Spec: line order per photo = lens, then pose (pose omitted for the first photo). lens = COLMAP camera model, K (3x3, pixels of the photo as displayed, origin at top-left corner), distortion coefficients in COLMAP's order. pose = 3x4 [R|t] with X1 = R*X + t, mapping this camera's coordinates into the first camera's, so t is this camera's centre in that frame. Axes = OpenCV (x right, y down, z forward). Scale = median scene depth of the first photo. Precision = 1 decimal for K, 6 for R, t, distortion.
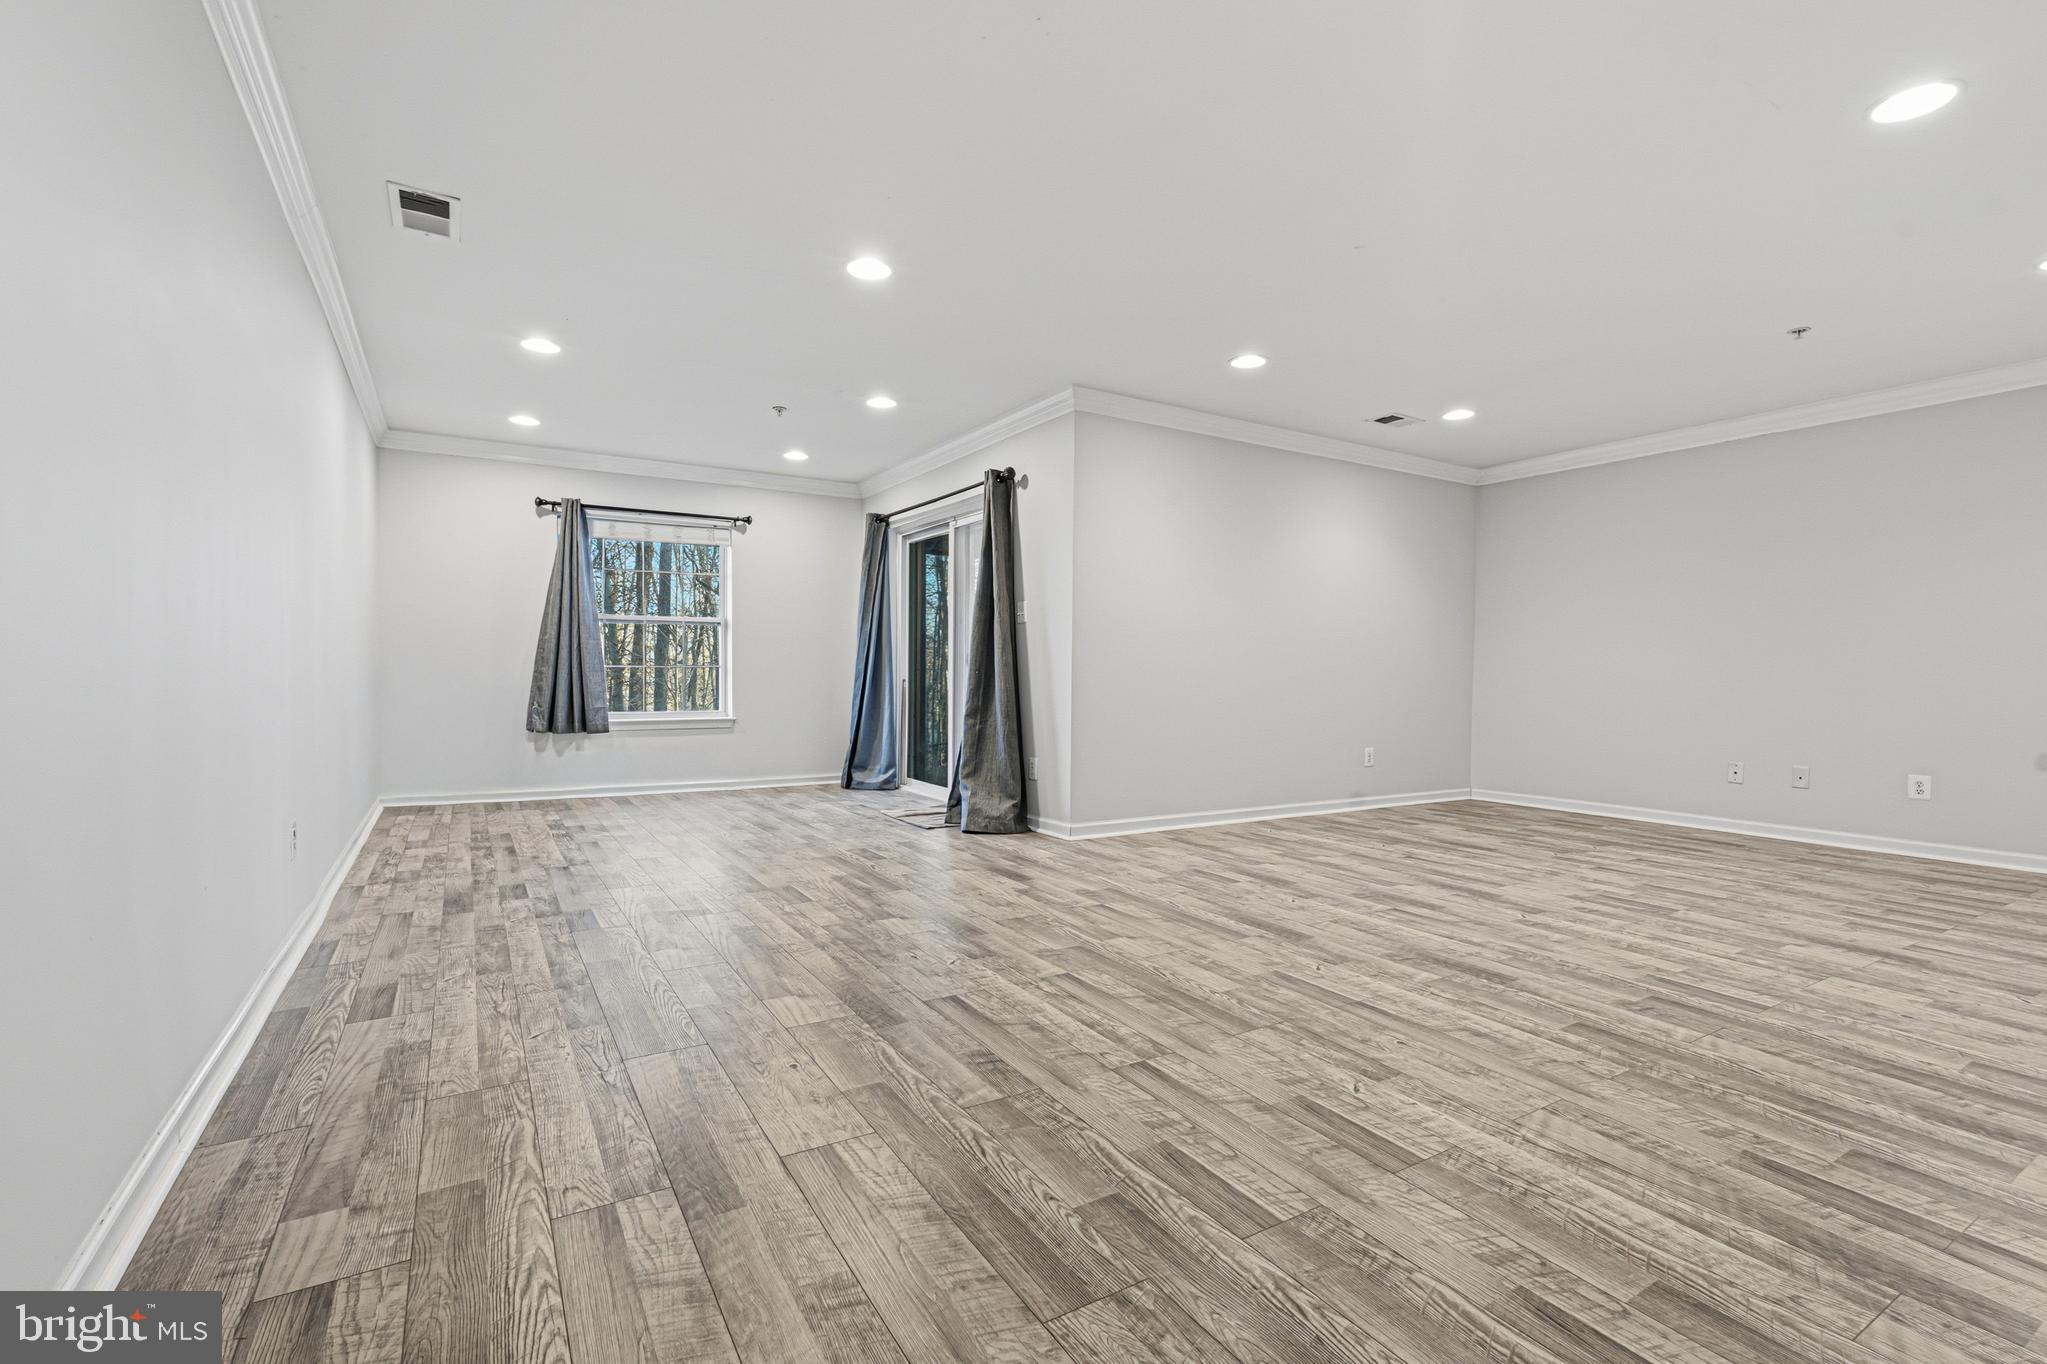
lens RADIAL K [[921.7, 0, 1022.4], [0, 921.7, 673.6], [0, 0, 1]] dist [0.001985, -0.000103]
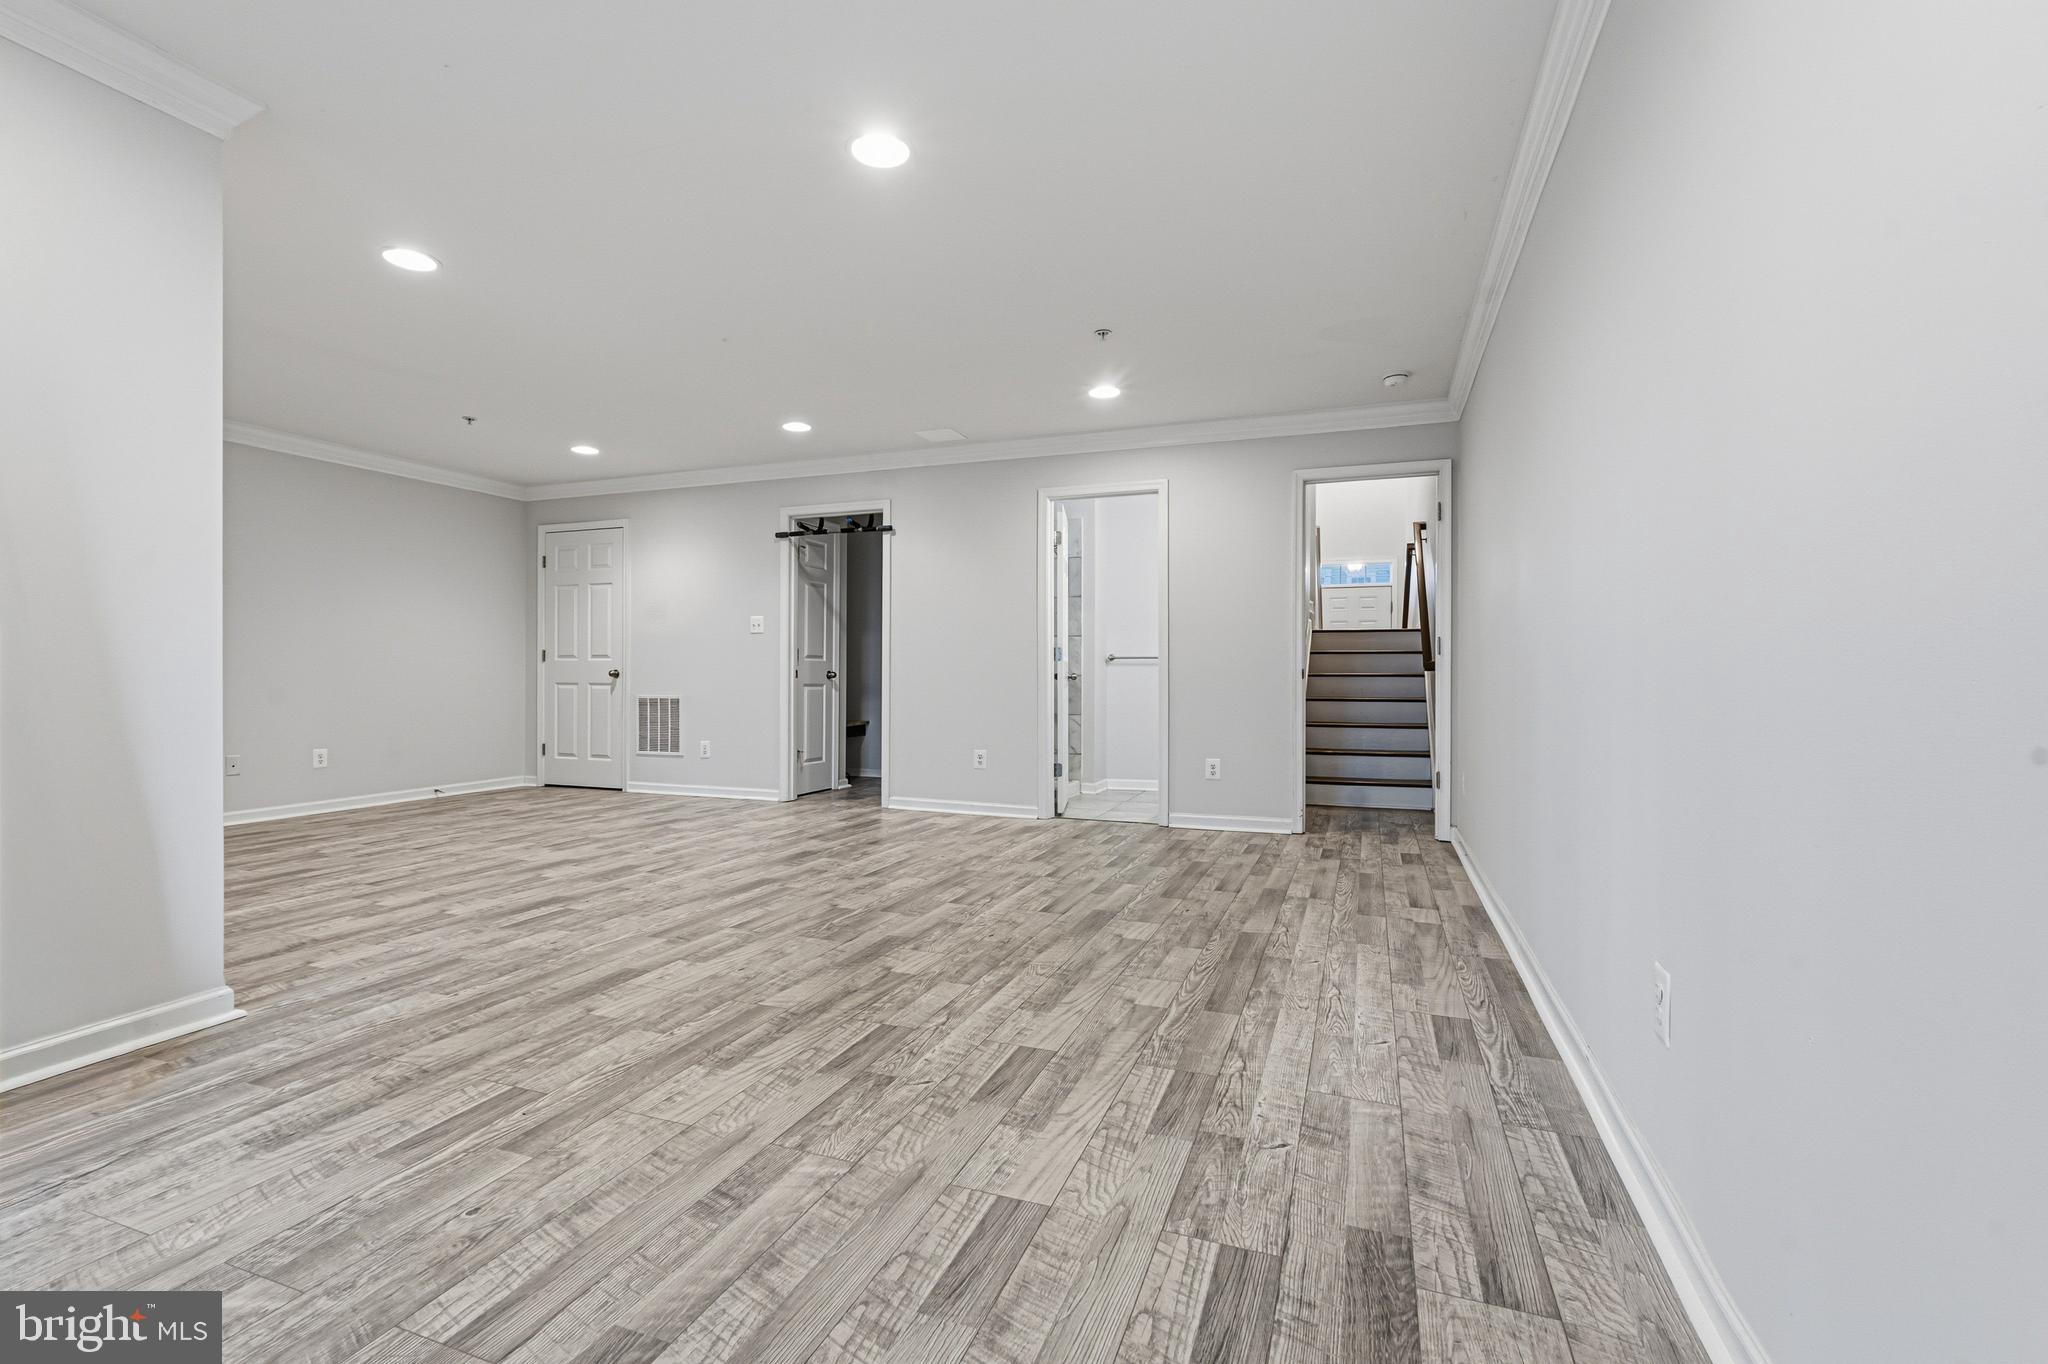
lens RADIAL K [[922.1, 0, 1022.9], [0, 922.1, 673.5], [0, 0, 1]] dist [0.001985, -0.000103]
pose [[-0.621029, -0.007891, 0.783748, -0.962213], [-0.005307, 0.999969, 0.005862, -0.009847], [-0.783770, -0.000519, -0.621051, 1.593961]]
